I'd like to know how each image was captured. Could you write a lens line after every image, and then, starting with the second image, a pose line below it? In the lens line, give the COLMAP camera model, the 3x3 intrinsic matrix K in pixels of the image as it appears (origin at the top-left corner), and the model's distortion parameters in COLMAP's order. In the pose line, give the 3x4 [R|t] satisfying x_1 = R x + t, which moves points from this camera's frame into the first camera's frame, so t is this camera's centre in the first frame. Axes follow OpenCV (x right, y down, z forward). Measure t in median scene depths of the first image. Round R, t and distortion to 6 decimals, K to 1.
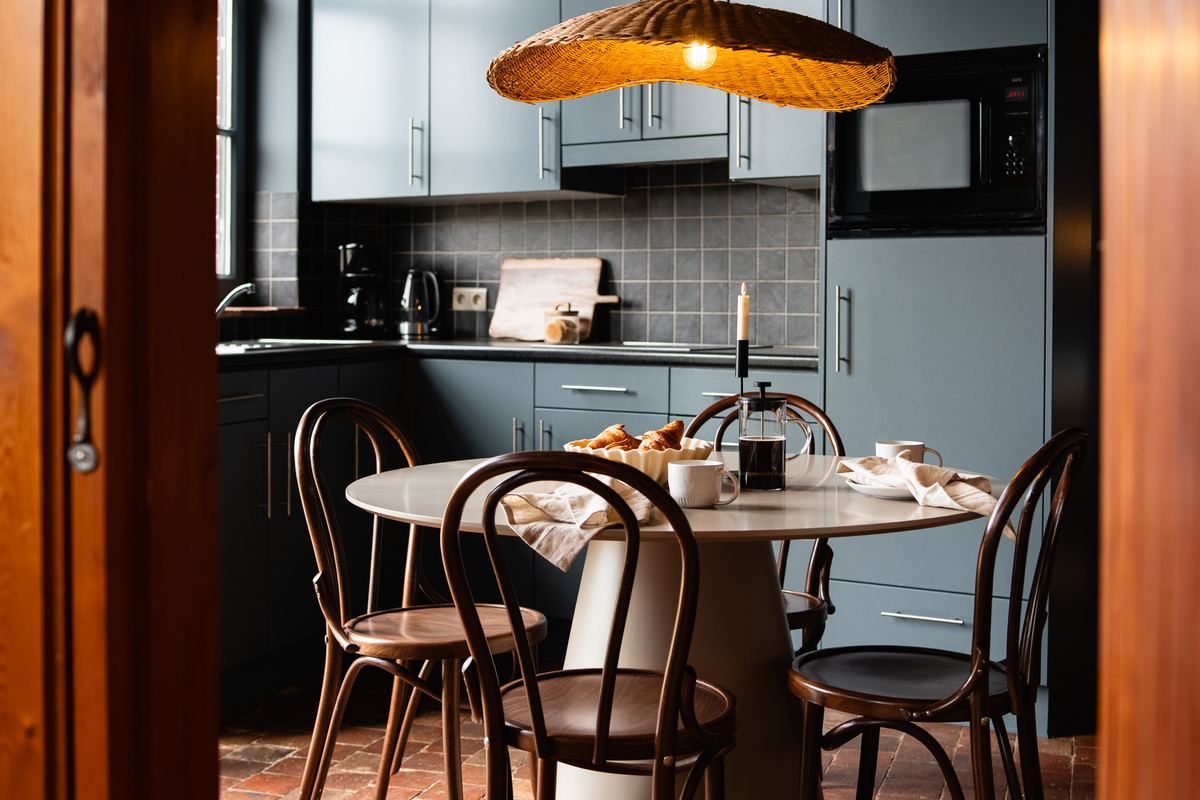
lens RADIAL K [[888.6, 0, 600.0], [0, 888.6, 400.0], [0, 0, 1]] dist [-0.000151, -0.000036]
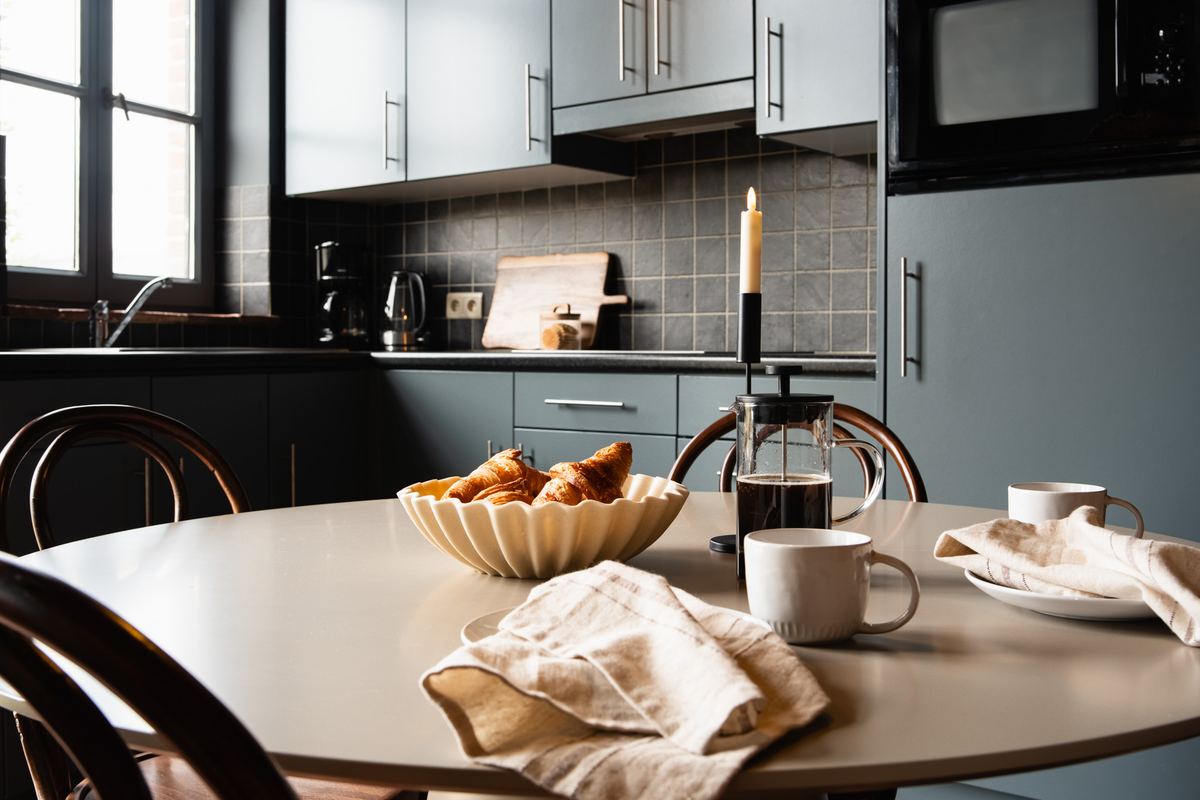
lens RADIAL K [[801.6, 0, 599.1], [0, 801.6, 419.8], [0, 0, 1]] dist [-0.033372, 0.001918]
pose [[0.997178, 0.001083, -0.075070, 0.052149], [-0.001664, 0.999969, -0.007676, 0.006278], [0.075059, 0.007779, 0.997149, 0.251871]]
